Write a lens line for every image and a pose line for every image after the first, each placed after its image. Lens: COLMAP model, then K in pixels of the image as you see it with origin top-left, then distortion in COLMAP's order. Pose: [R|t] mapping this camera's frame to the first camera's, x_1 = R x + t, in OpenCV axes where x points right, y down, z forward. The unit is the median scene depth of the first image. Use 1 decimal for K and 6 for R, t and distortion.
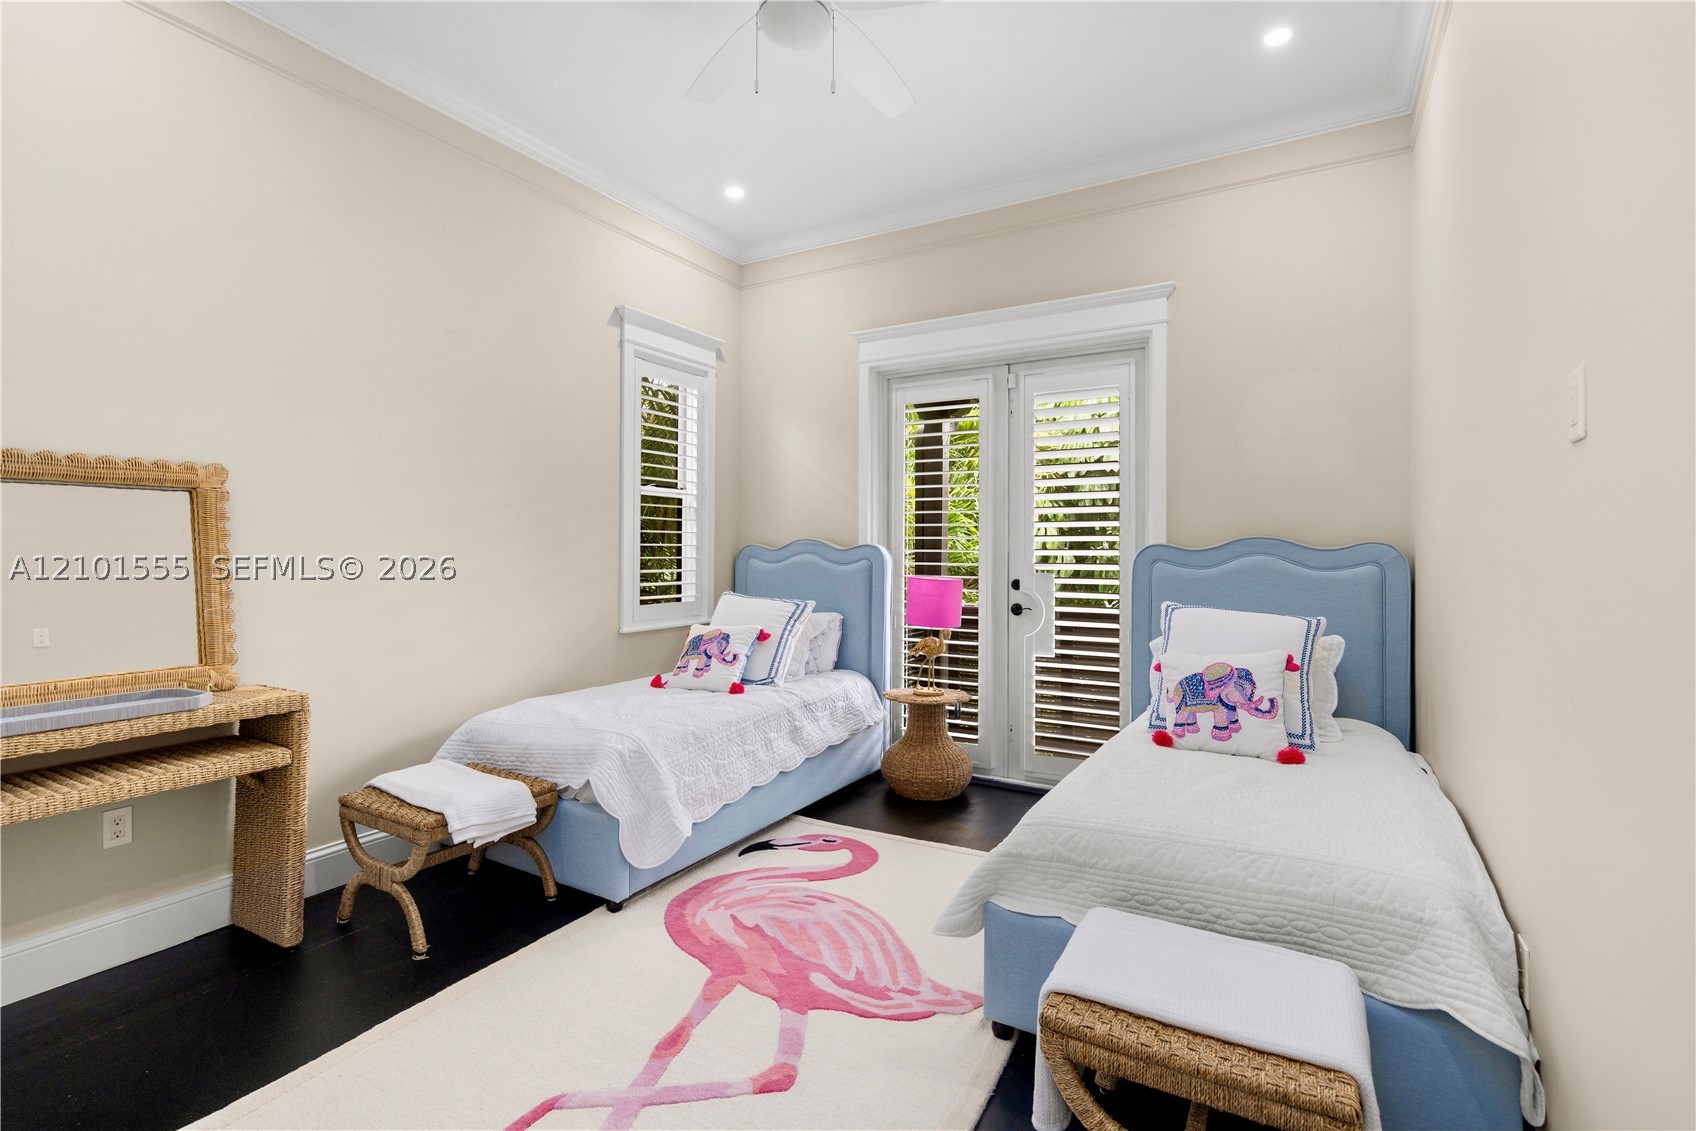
lens RADIAL K [[777.4, 0, 850.7], [0, 777.4, 544.7], [0, 0, 1]] dist [0.001557, -0.000255]
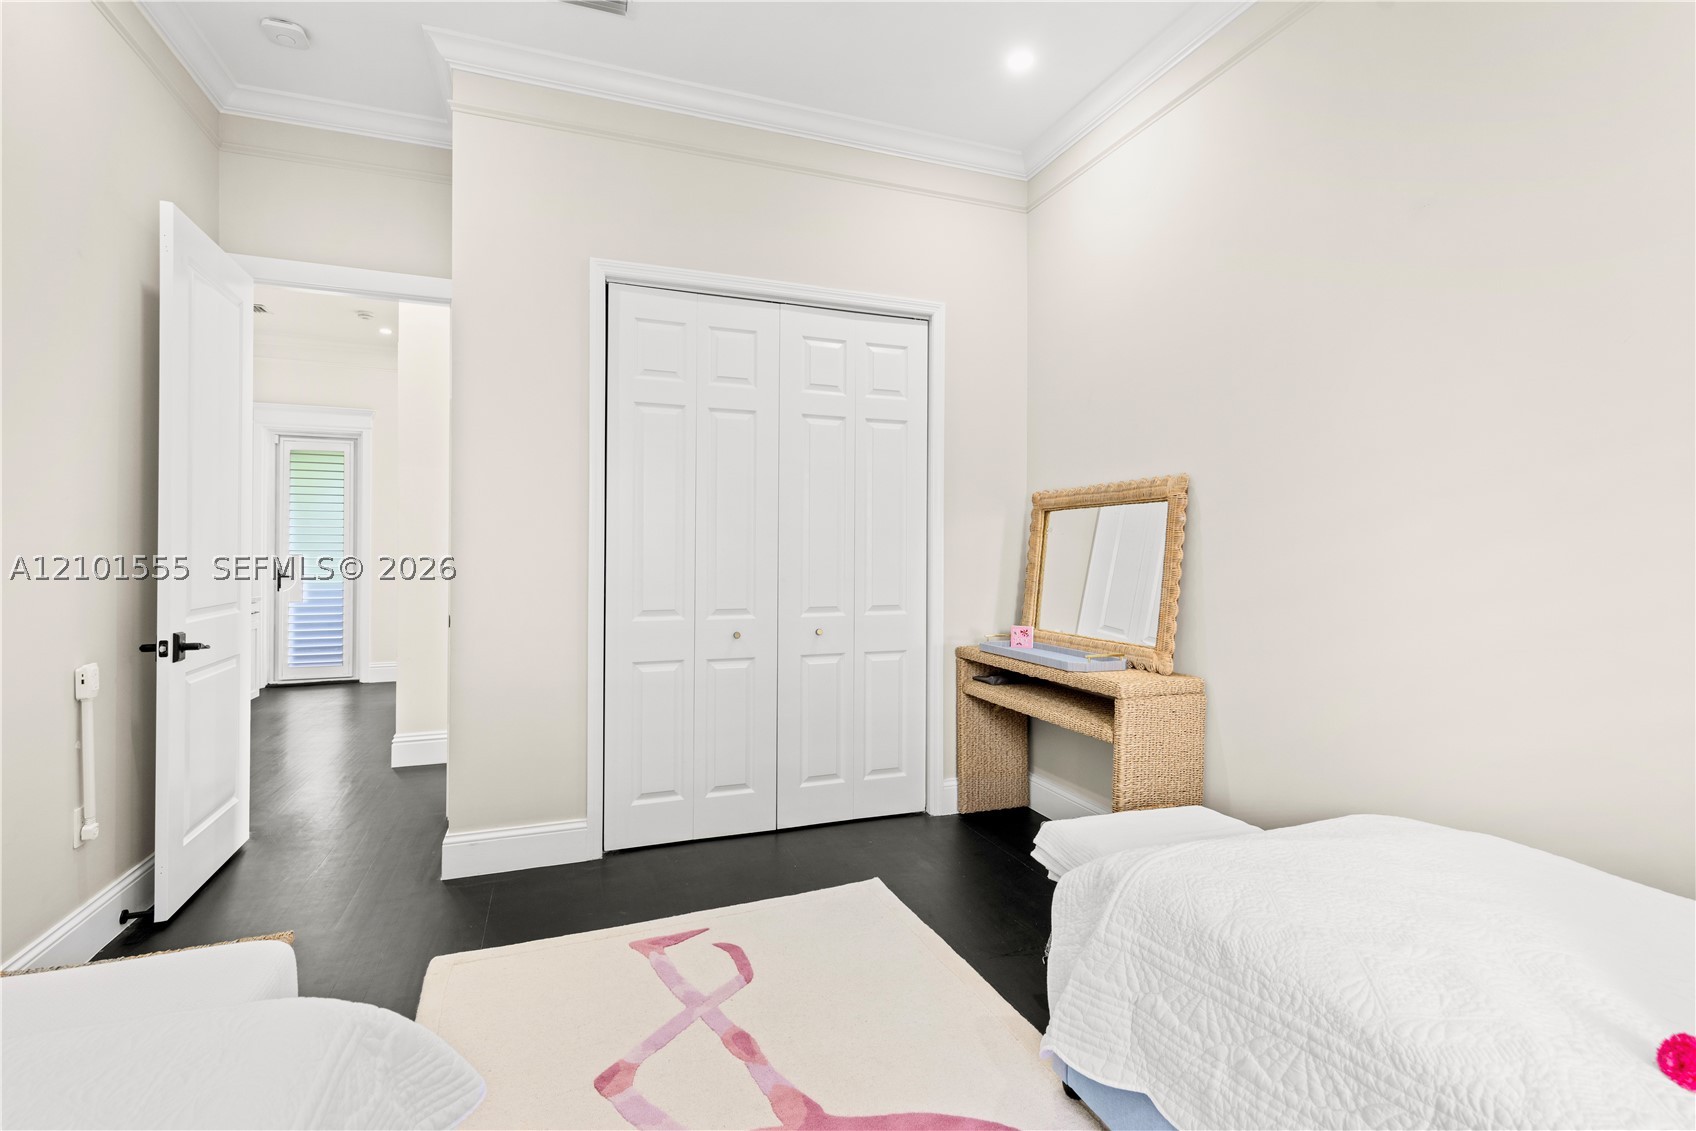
lens RADIAL K [[777.4, 0, 850.7], [0, 777.4, 544.7], [0, 0, 1]] dist [0.001557, -0.000255]
pose [[-0.632018, -0.012297, -0.774856, 0.161424], [-0.004370, 0.999915, -0.012304, 0.006153], [0.774941, -0.004390, -0.632018, 0.613015]]
